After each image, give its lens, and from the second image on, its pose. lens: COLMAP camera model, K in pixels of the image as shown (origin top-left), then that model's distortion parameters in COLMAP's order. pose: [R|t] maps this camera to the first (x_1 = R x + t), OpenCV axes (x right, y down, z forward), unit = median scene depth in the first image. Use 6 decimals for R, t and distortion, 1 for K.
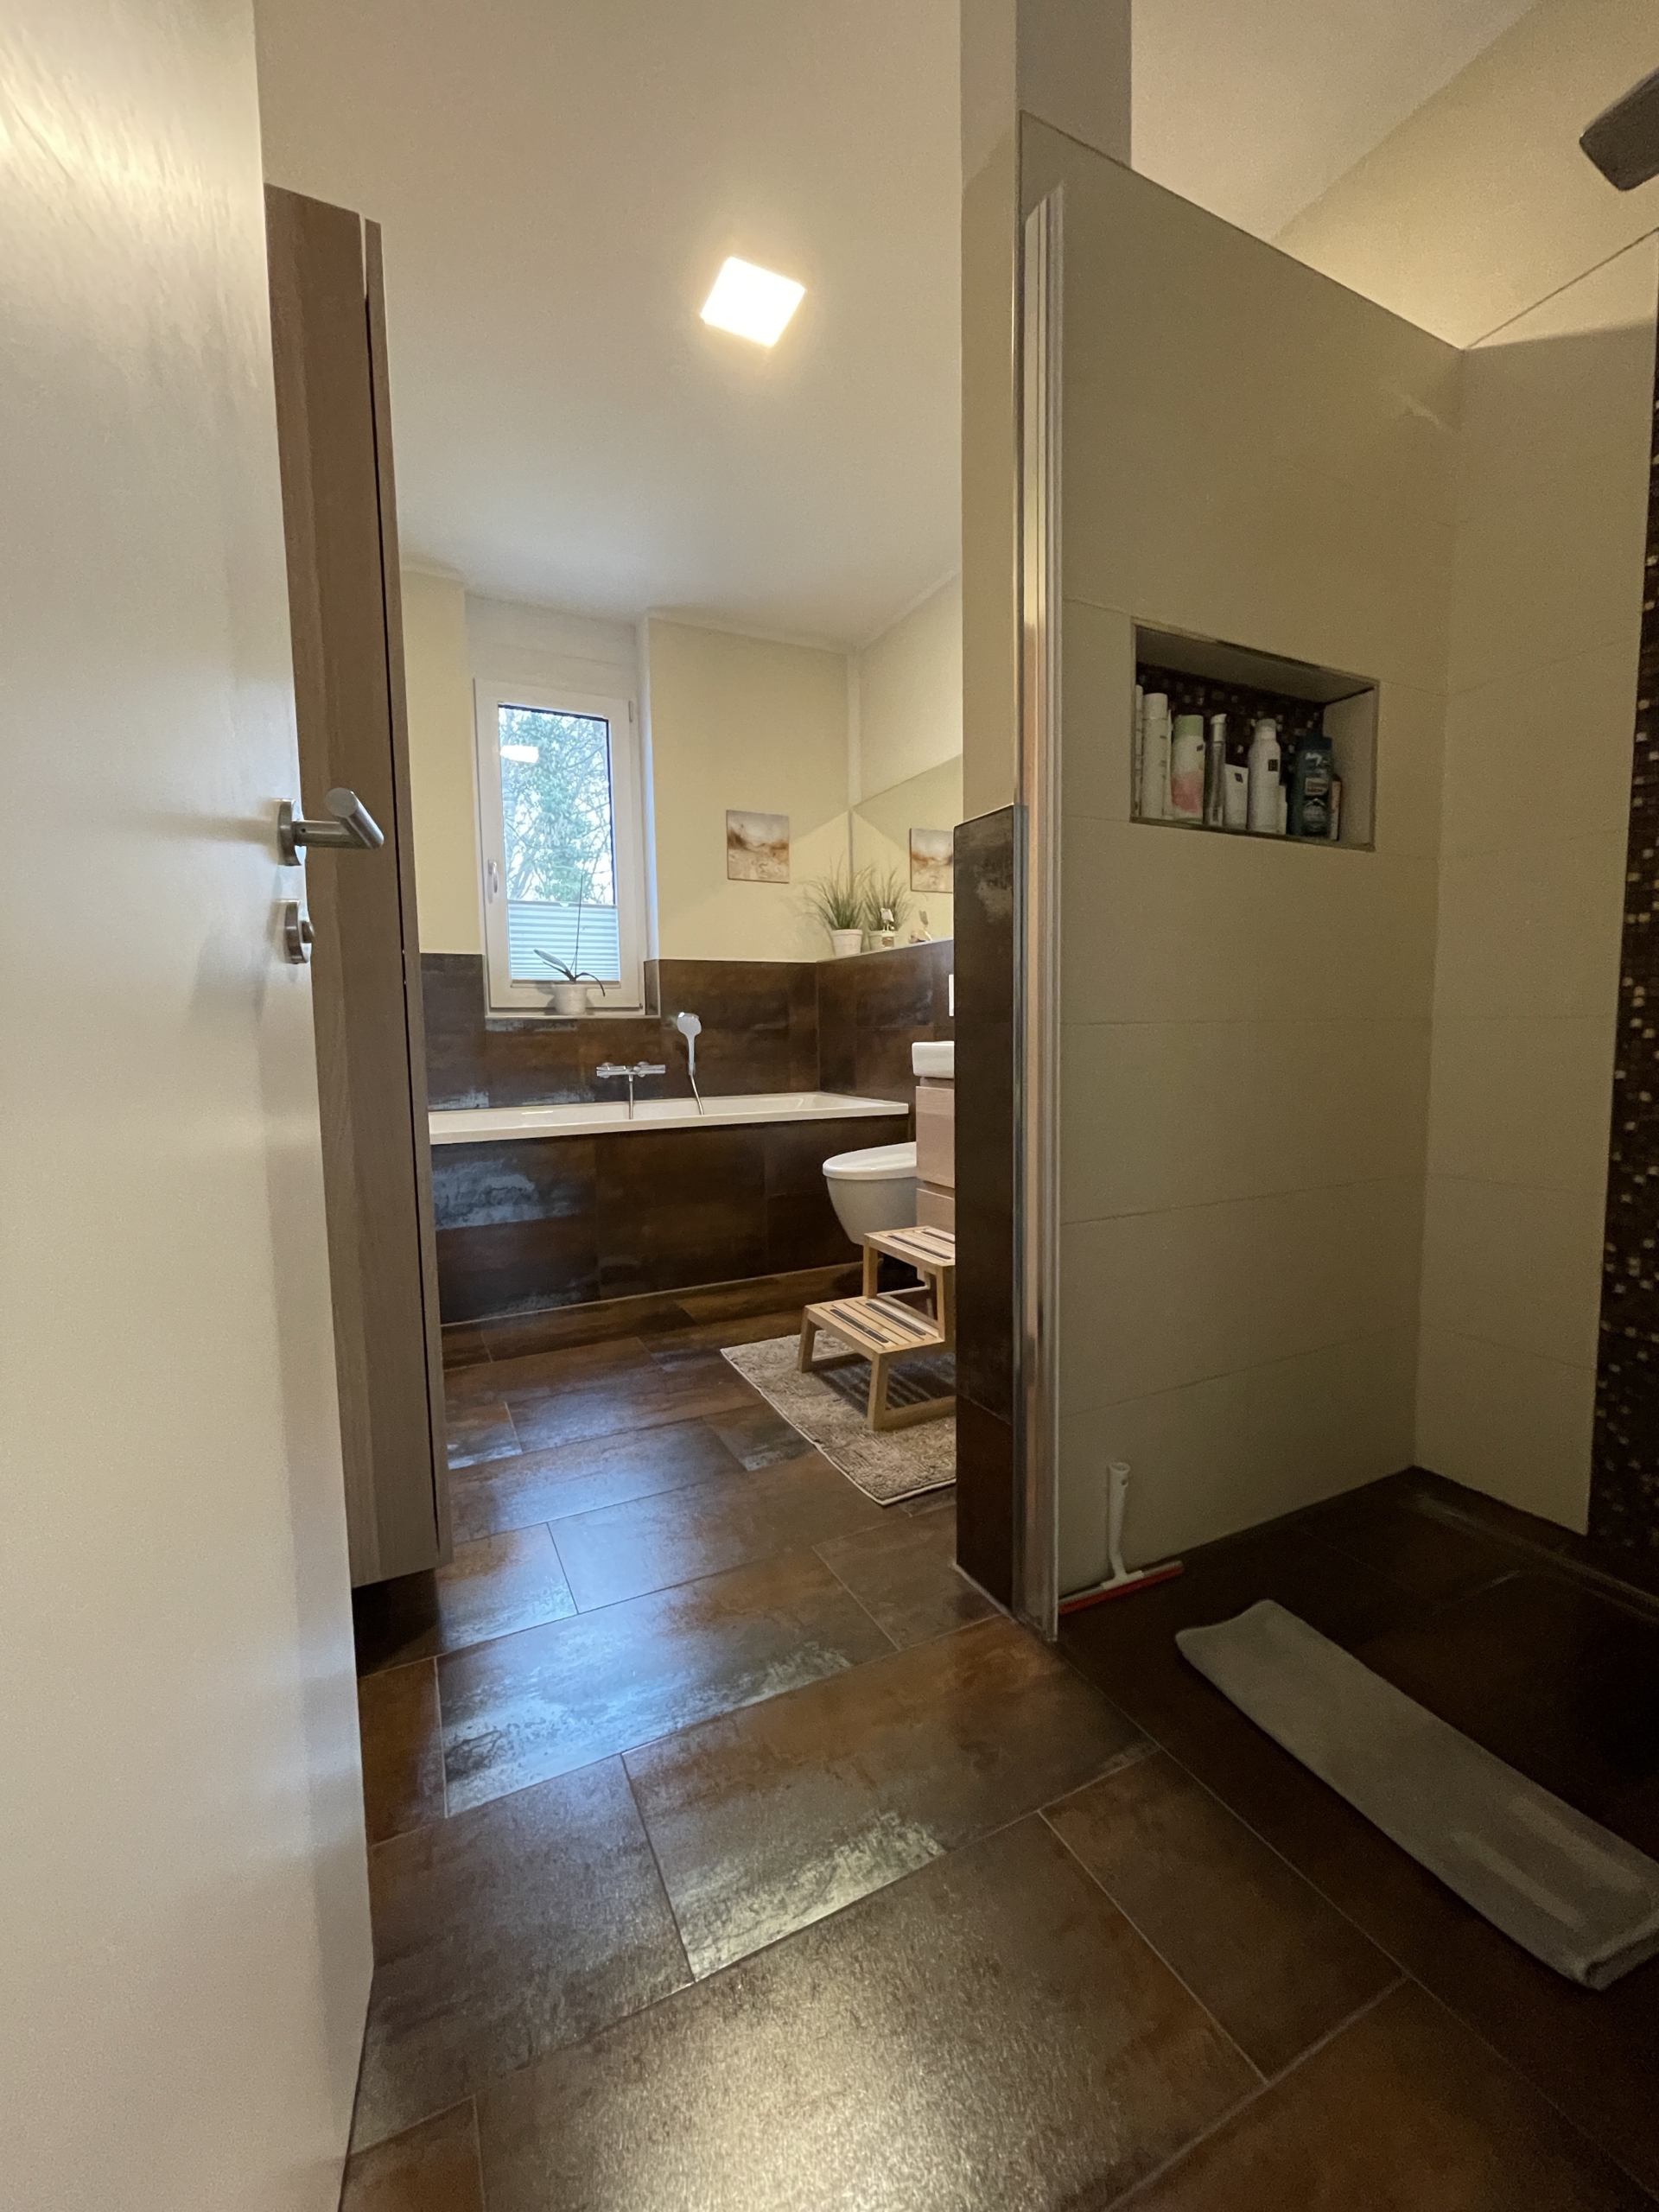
lens RADIAL K [[902.8, 0, 829.5], [0, 902.8, 1106.0], [0, 0, 1]] dist [-0.004550, 0.000980]
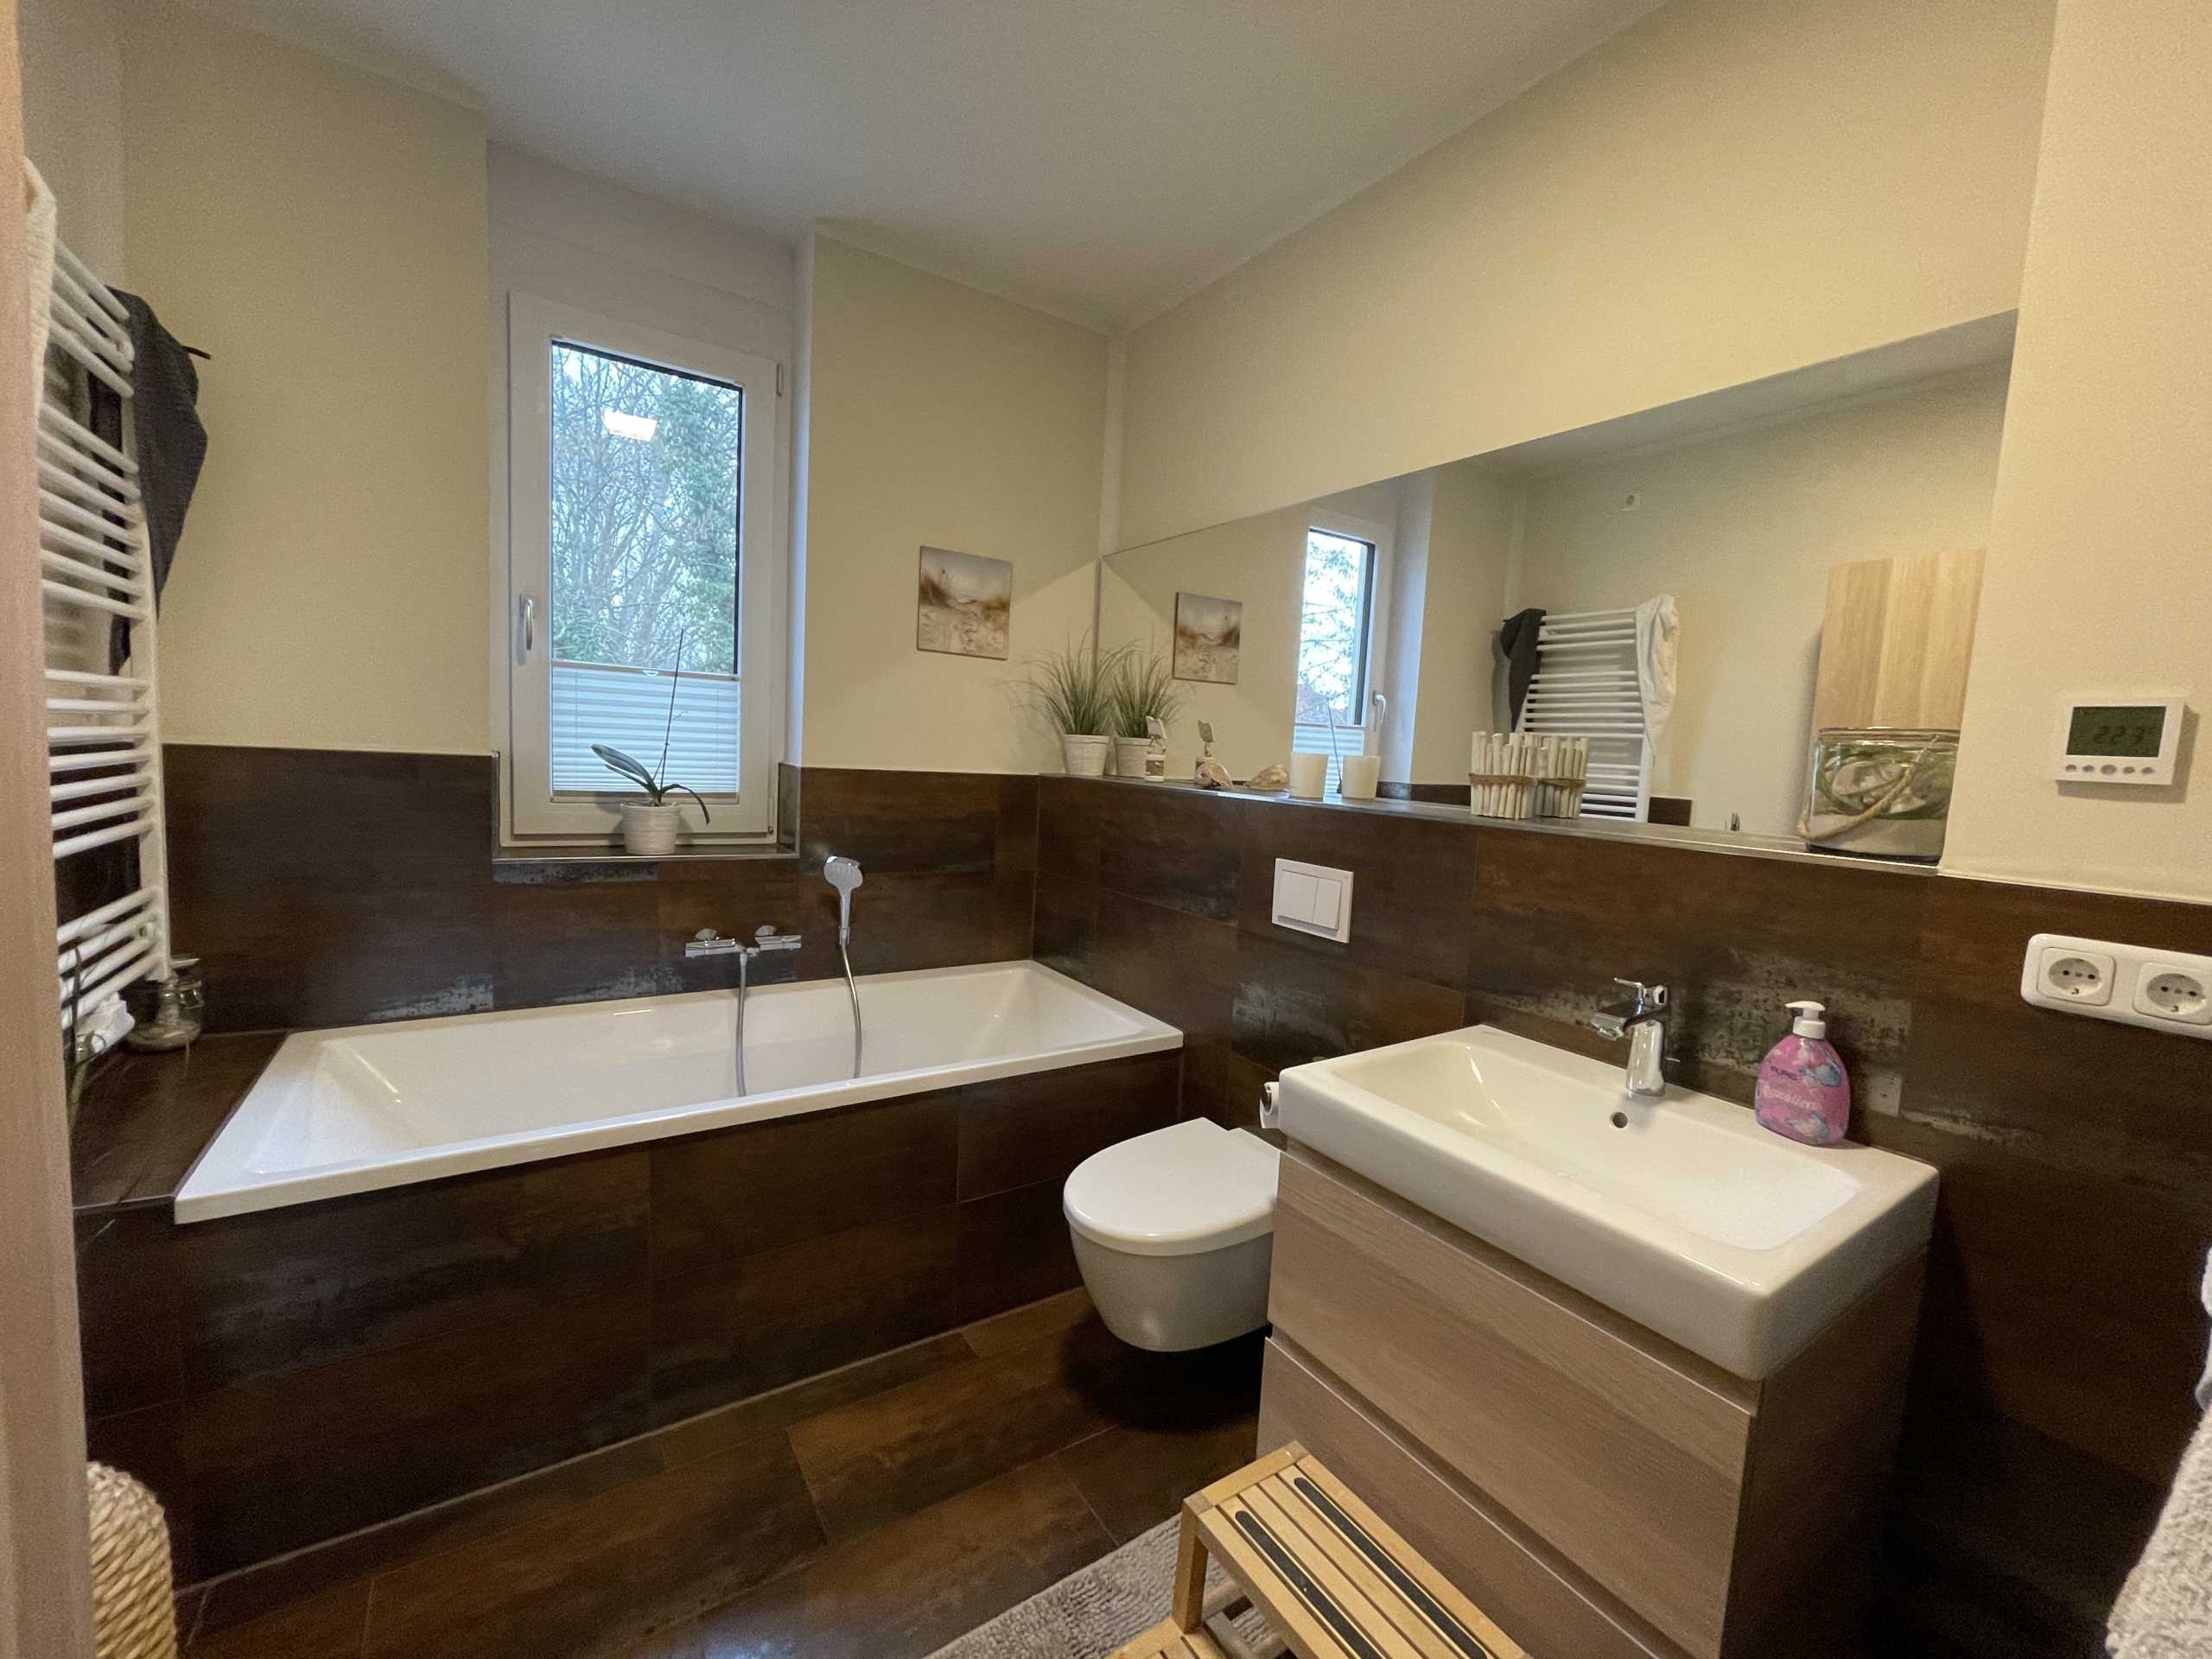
lens RADIAL K [[902.8, 0, 1103.3], [0, 902.8, 832.9], [0, 0, 1]] dist [-0.004550, 0.000980]
pose [[0.990505, 0.058668, 0.124331, -0.050164], [-0.059924, 0.998182, 0.006389, -0.126141], [-0.123730, -0.013778, 0.992220, 0.315253]]
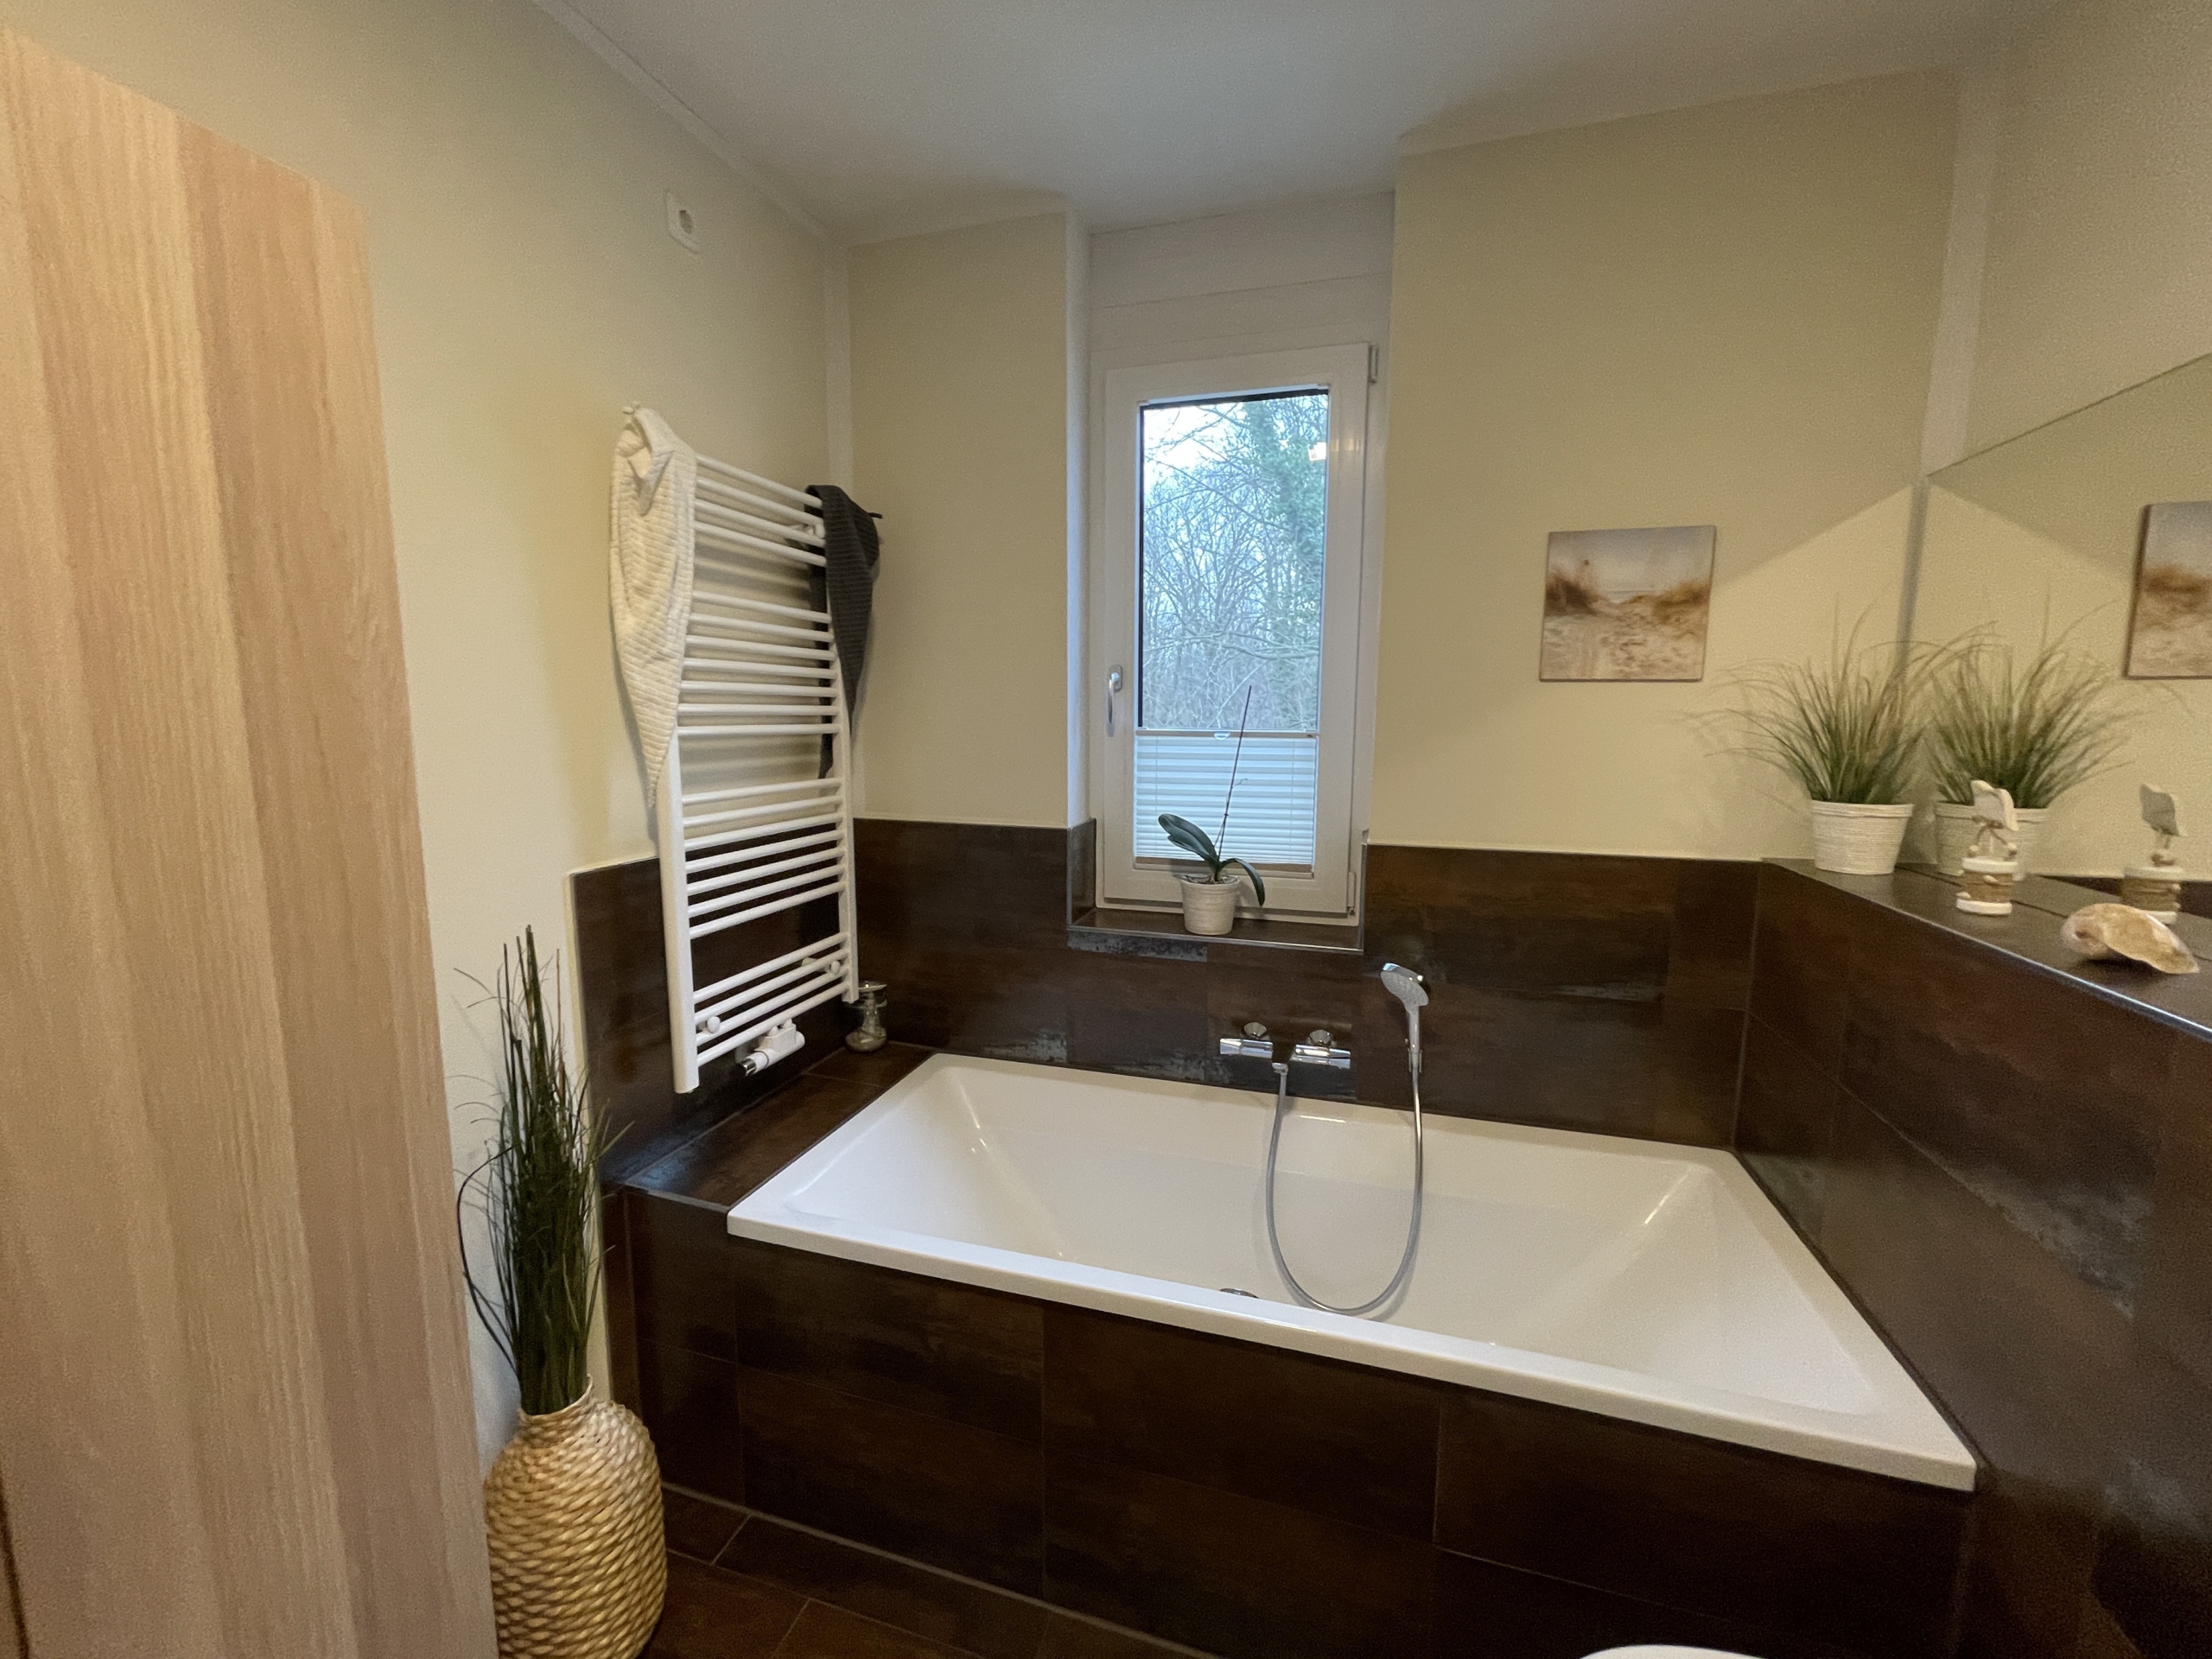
lens RADIAL K [[885.6, 0, 1106.0], [0, 885.6, 829.5], [0, 0, 1]] dist [-0.007146, 0.000069]
pose [[0.721282, 0.110636, -0.683749, 0.046463], [-0.072702, 0.993801, 0.084112, -0.191997], [0.688816, -0.010958, 0.724854, 0.498169]]
